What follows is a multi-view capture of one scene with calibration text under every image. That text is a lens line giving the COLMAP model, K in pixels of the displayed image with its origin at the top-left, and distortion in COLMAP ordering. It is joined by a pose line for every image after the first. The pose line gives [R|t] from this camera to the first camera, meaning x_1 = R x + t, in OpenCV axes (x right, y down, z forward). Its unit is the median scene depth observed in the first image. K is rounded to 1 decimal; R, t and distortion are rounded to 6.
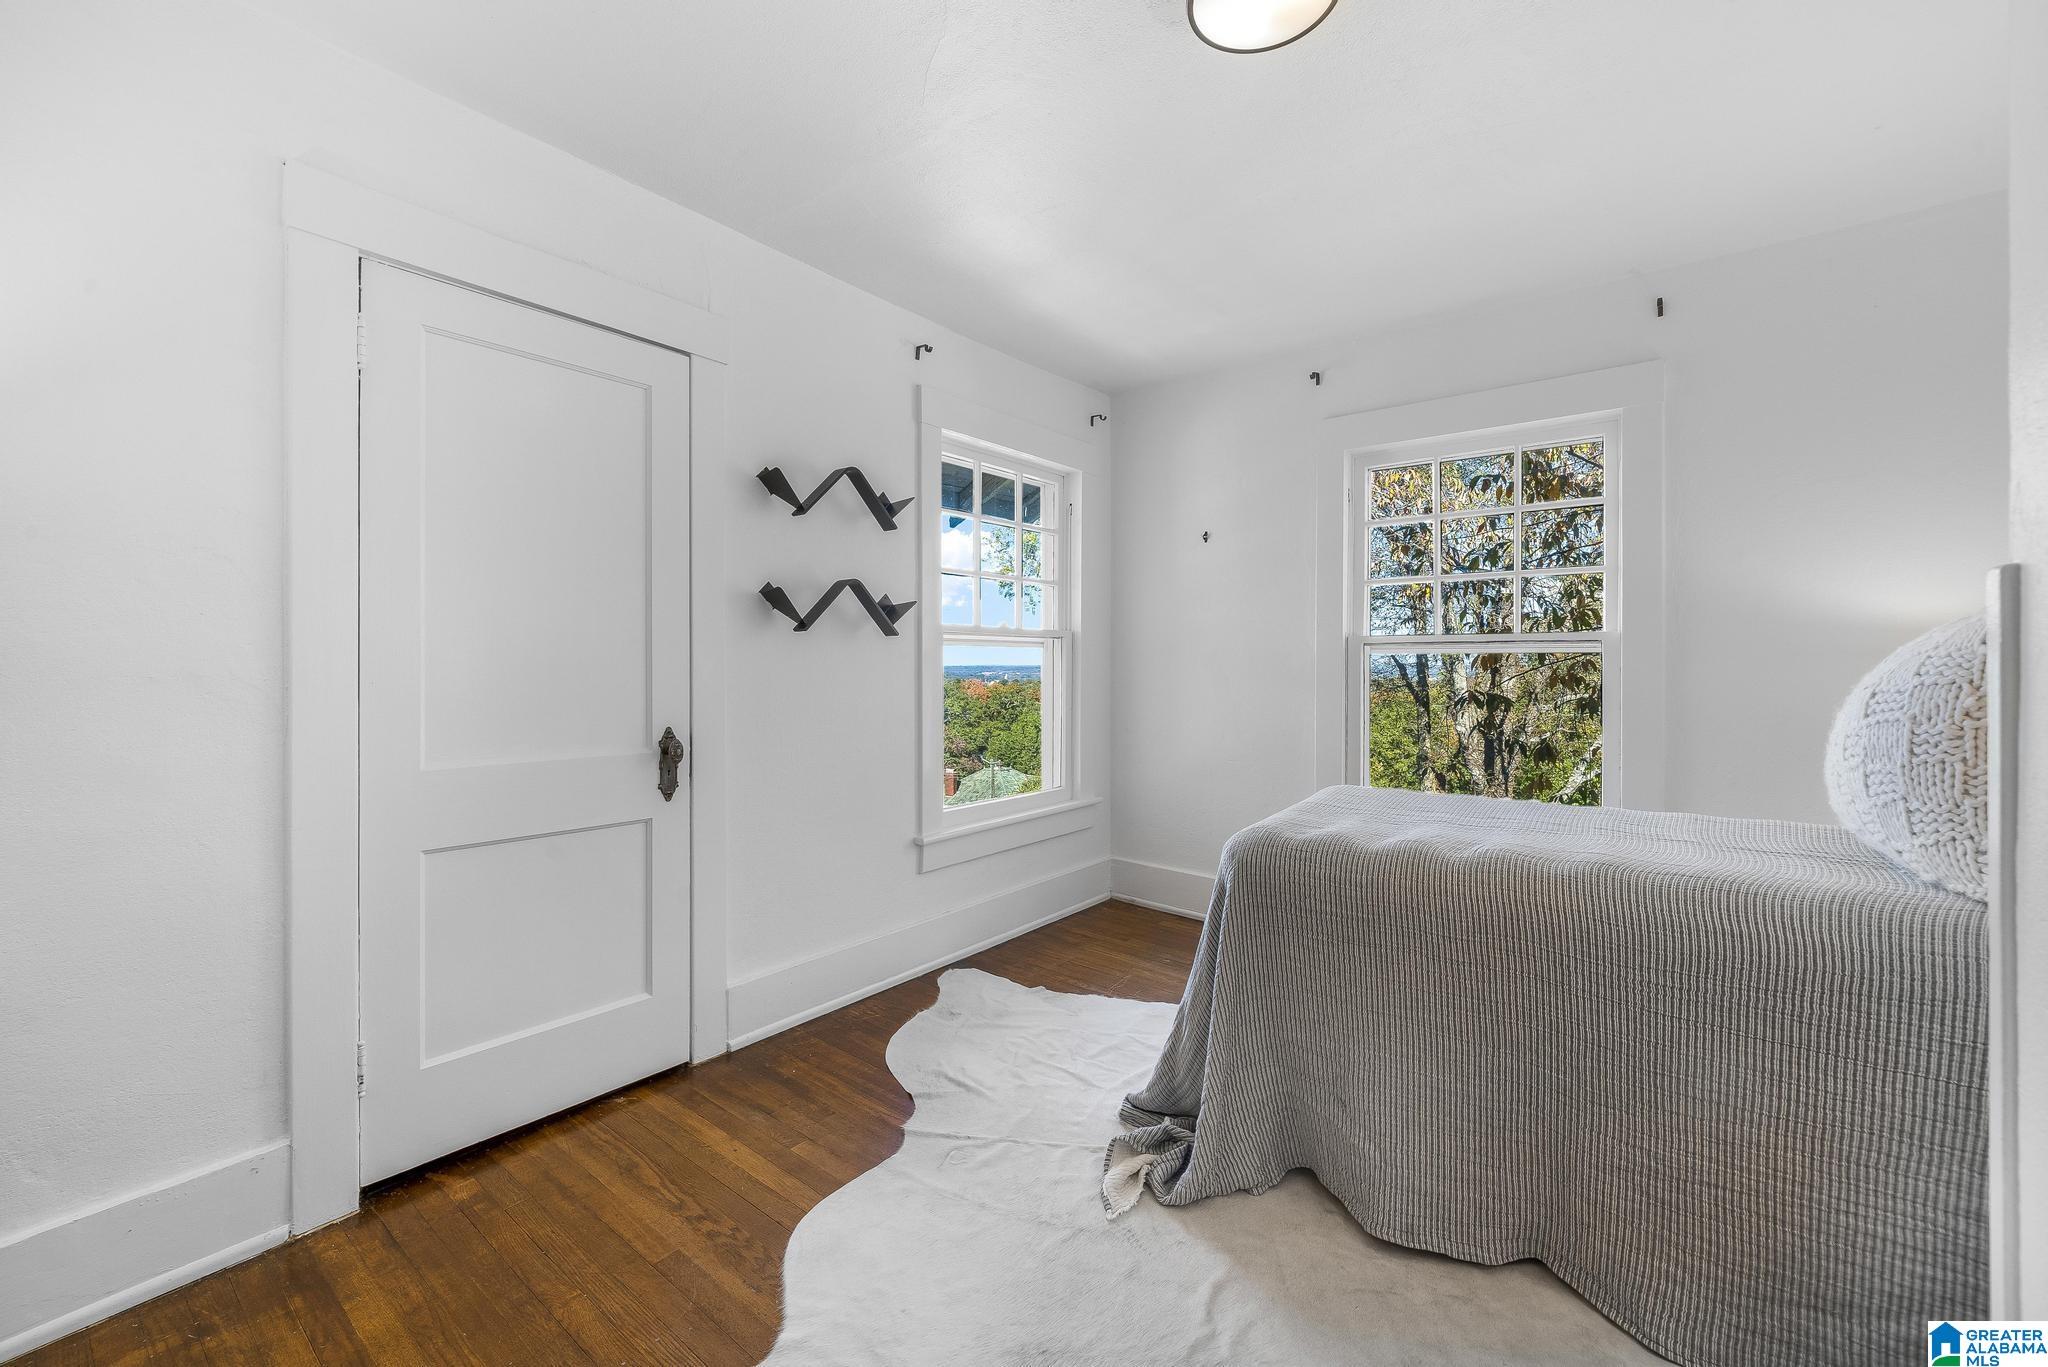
lens RADIAL K [[838.7, 0, 1024.5], [0, 838.7, 678.0], [0, 0, 1]] dist [-0.011222, 0.002927]
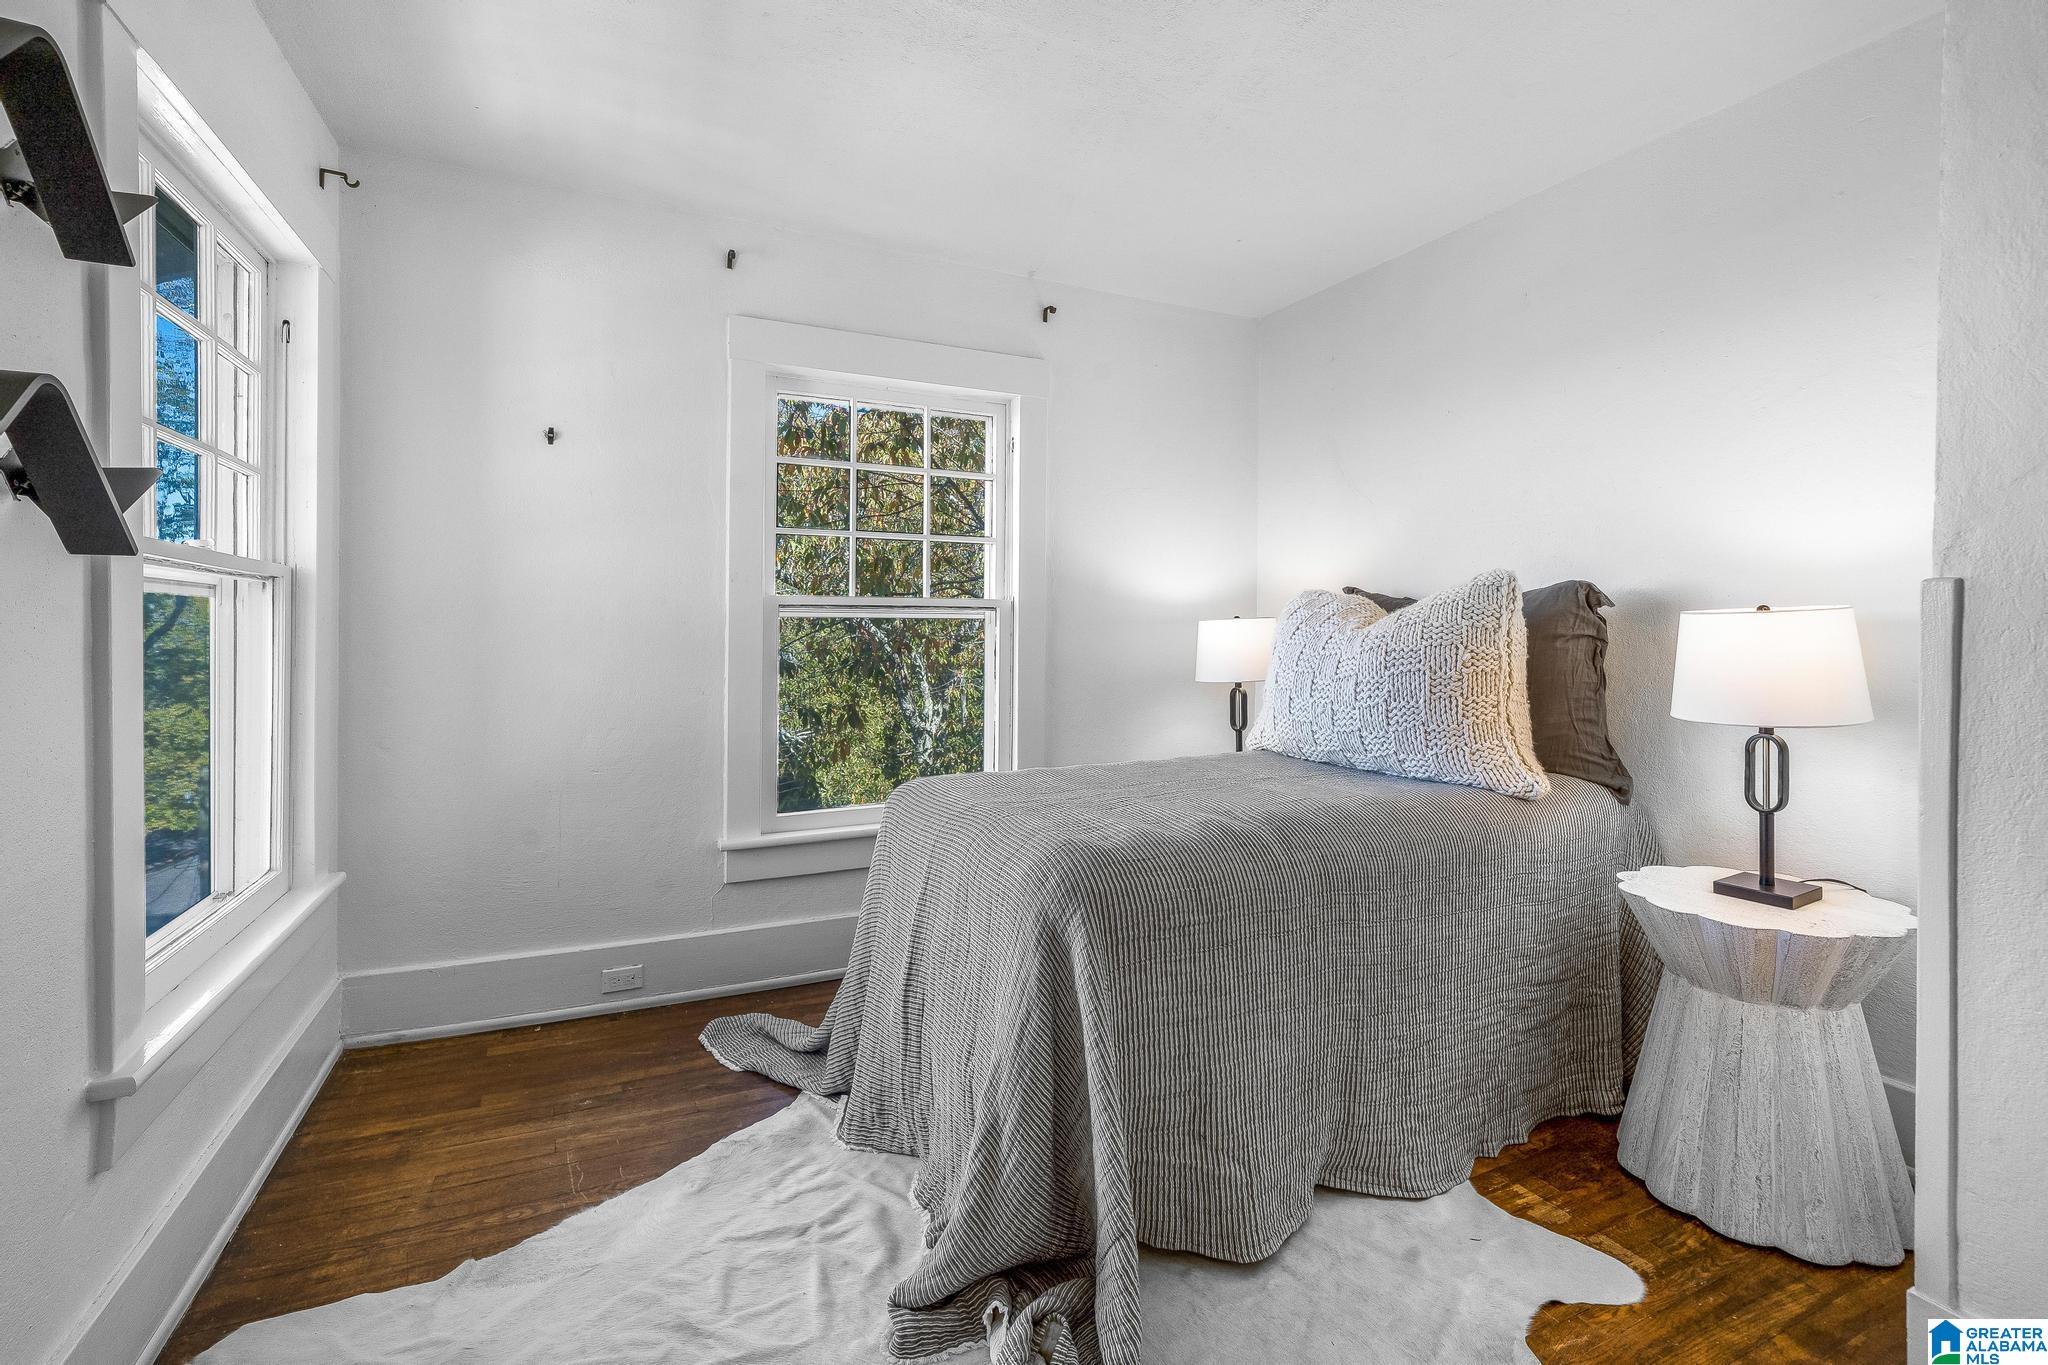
lens RADIAL K [[911.1, 0, 1010.4], [0, 911.1, 637.2], [0, 0, 1]] dist [-0.001633, -0.000071]
pose [[0.437240, -0.011433, 0.899272, -0.307298], [0.013648, 0.999888, 0.006076, -0.011900], [-0.899242, 0.009617, 0.437347, 0.421165]]
